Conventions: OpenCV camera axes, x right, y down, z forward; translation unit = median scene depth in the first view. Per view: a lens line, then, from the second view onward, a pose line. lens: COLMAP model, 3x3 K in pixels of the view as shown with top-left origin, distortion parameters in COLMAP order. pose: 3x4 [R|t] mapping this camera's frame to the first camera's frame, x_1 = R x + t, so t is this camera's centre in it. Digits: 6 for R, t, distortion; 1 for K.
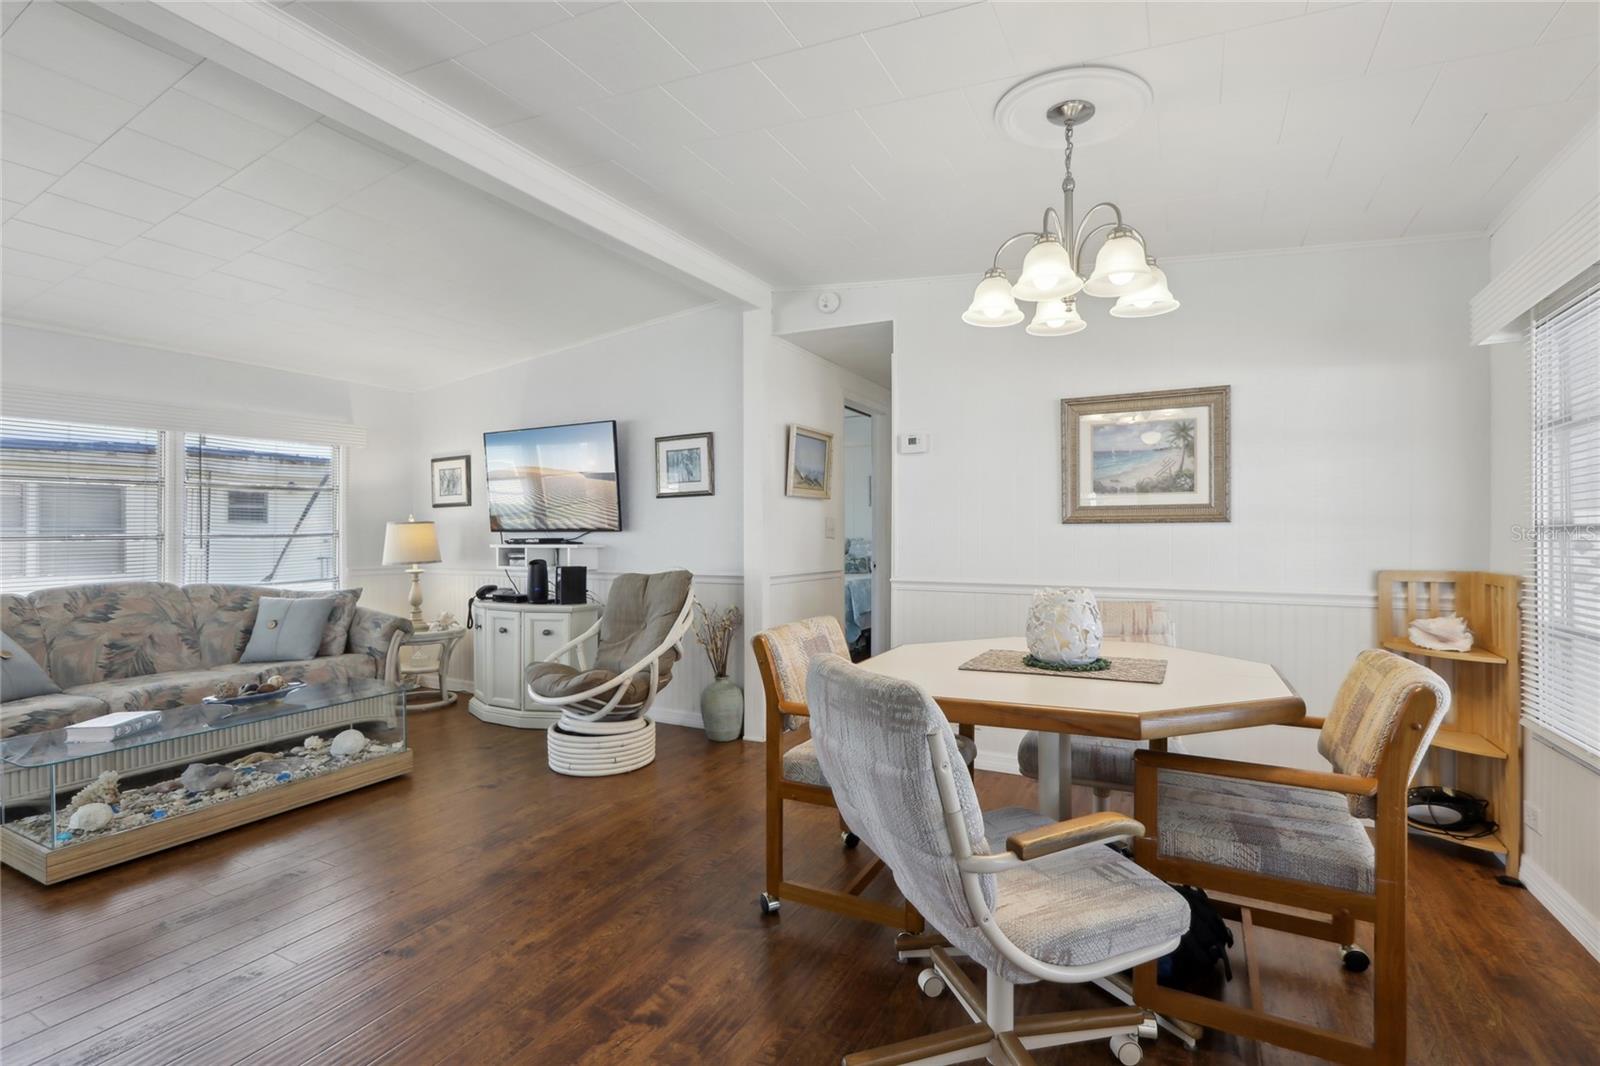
lens RADIAL K [[727.5, 0, 794.5], [0, 727.5, 556.9], [0, 0, 1]] dist [-0.001101, 0.000377]
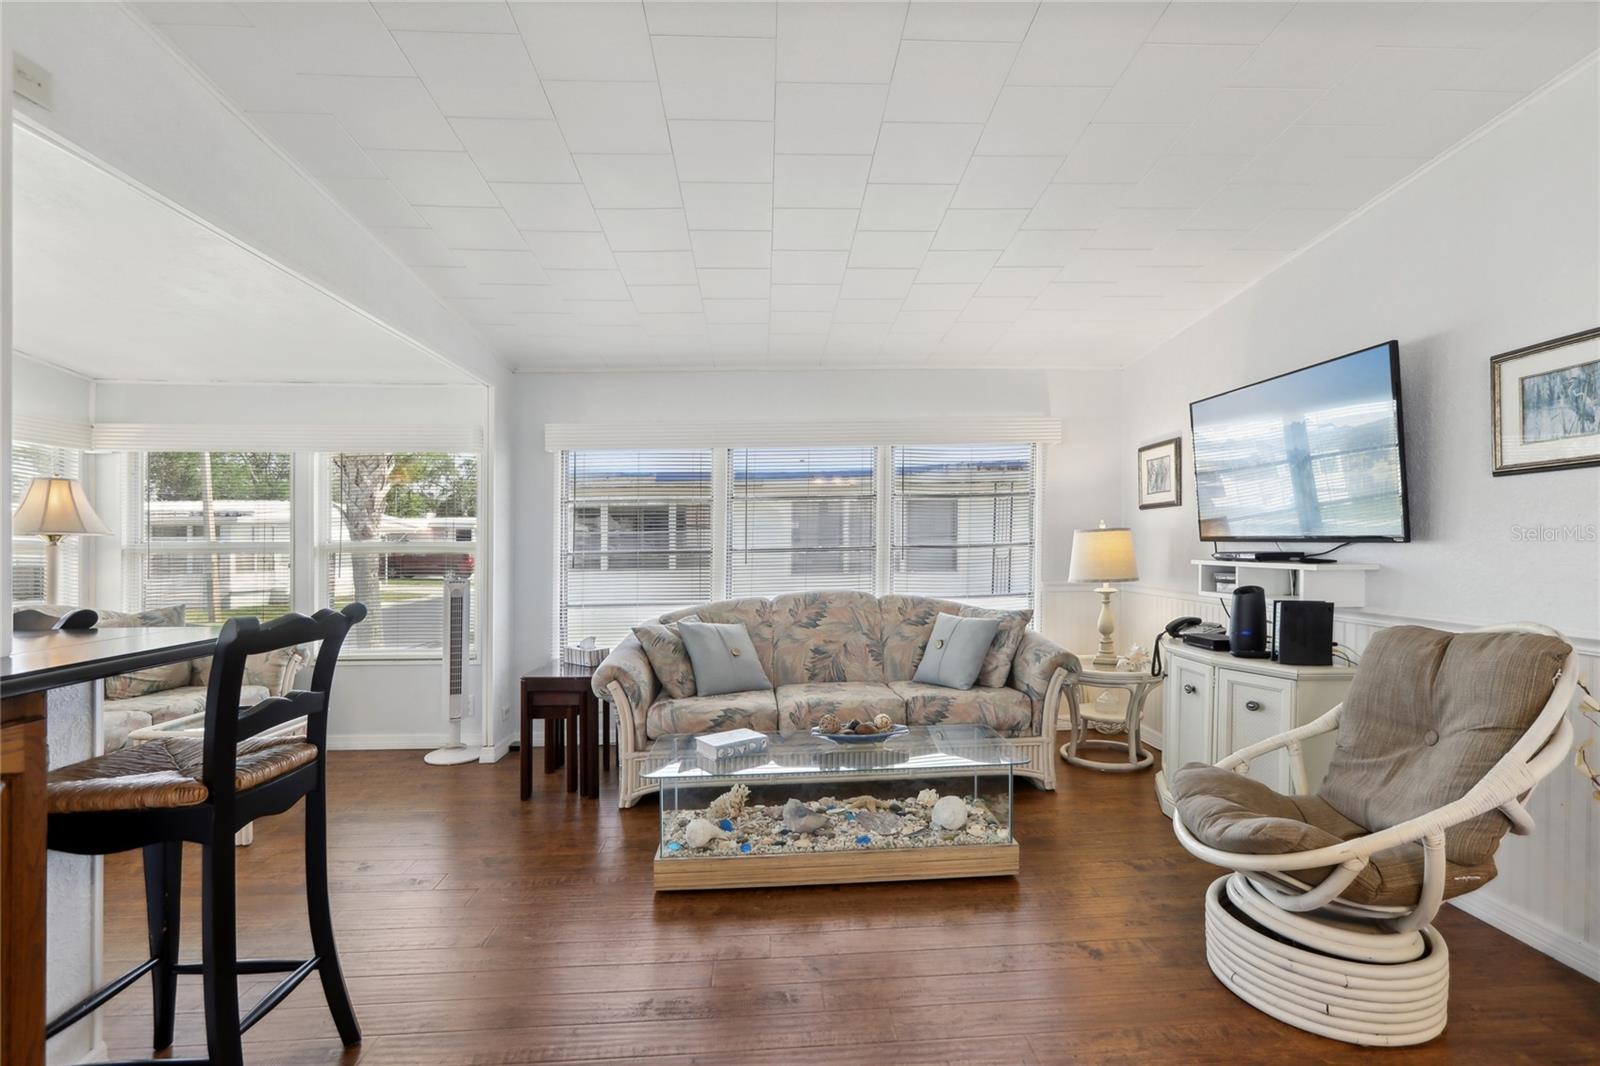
lens RADIAL K [[741.5, 0, 812.1], [0, 741.5, 553.2], [0, 0, 1]] dist [-0.001500, 0.000494]
pose [[0.532784, 0.011550, -0.846172, -0.008653], [-0.016238, 0.999862, 0.003424, -0.024019], [0.846095, 0.011916, 0.532899, 0.367022]]
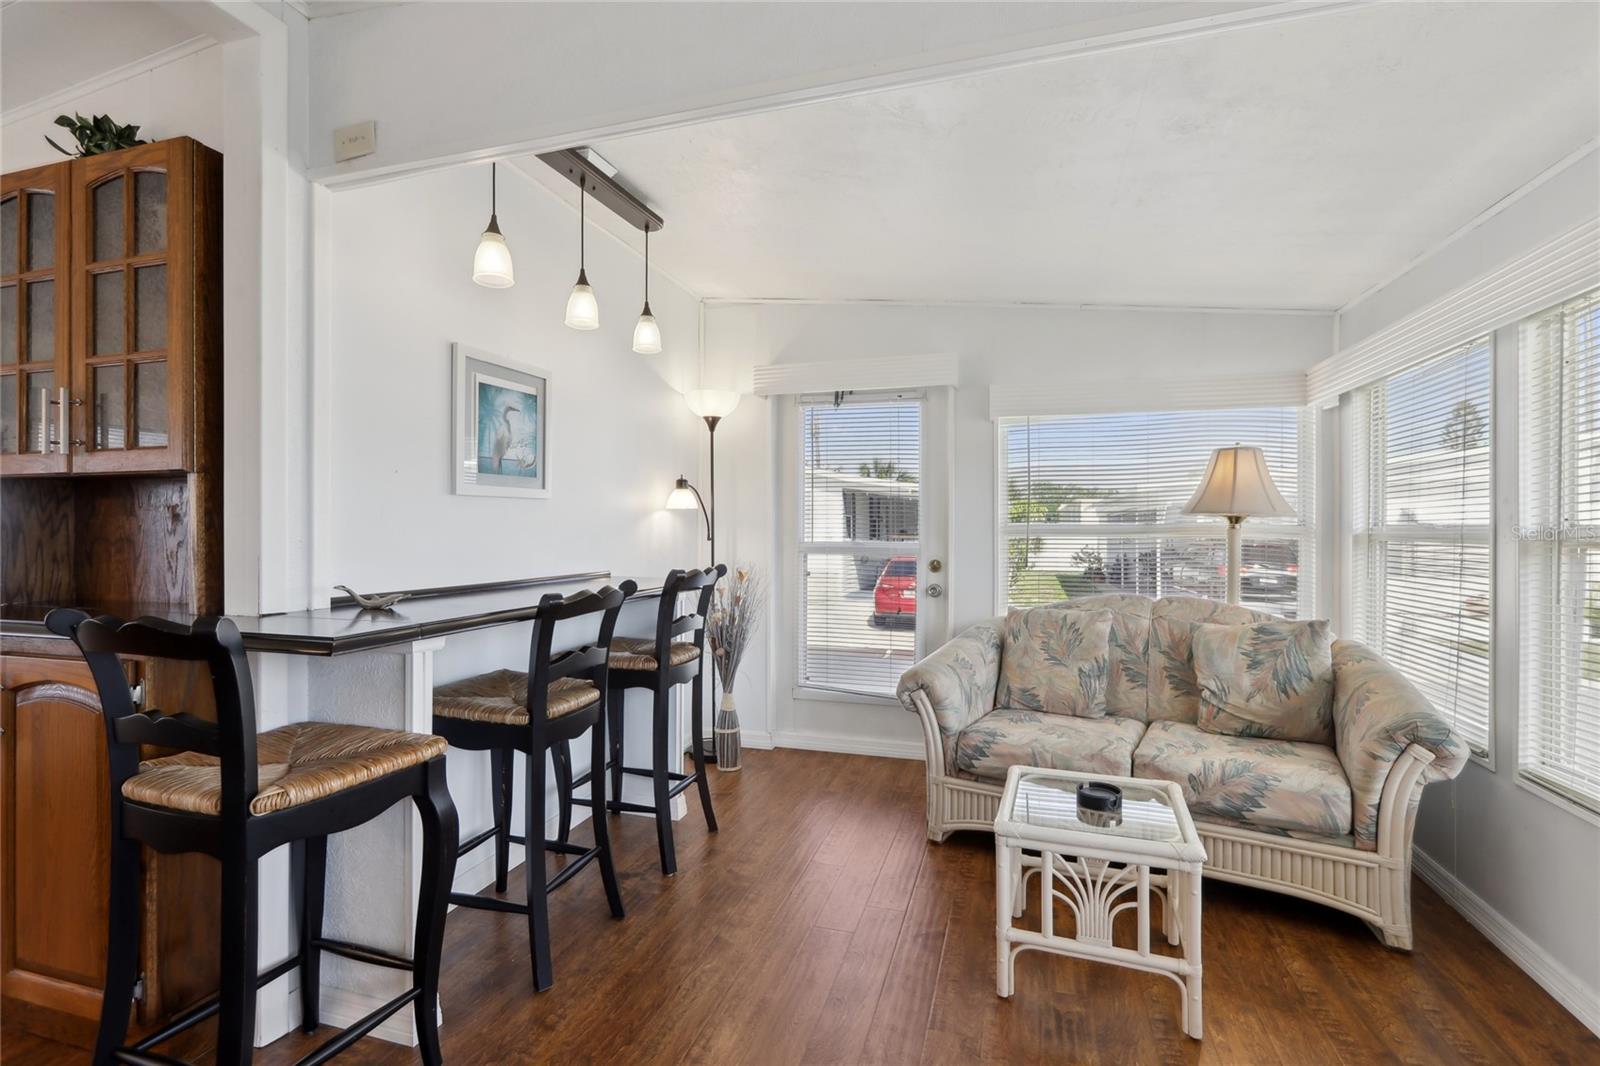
lens RADIAL K [[738.6, 0, 800.0], [0, 738.6, 533.0], [0, 0, 1]] dist [-0.024772, 0.021432]
pose [[-0.978633, 0.005199, -0.205549, -0.699910], [-0.001805, 0.999424, 0.033875, -0.035195], [0.205606, 0.033522, -0.978060, 0.711478]]
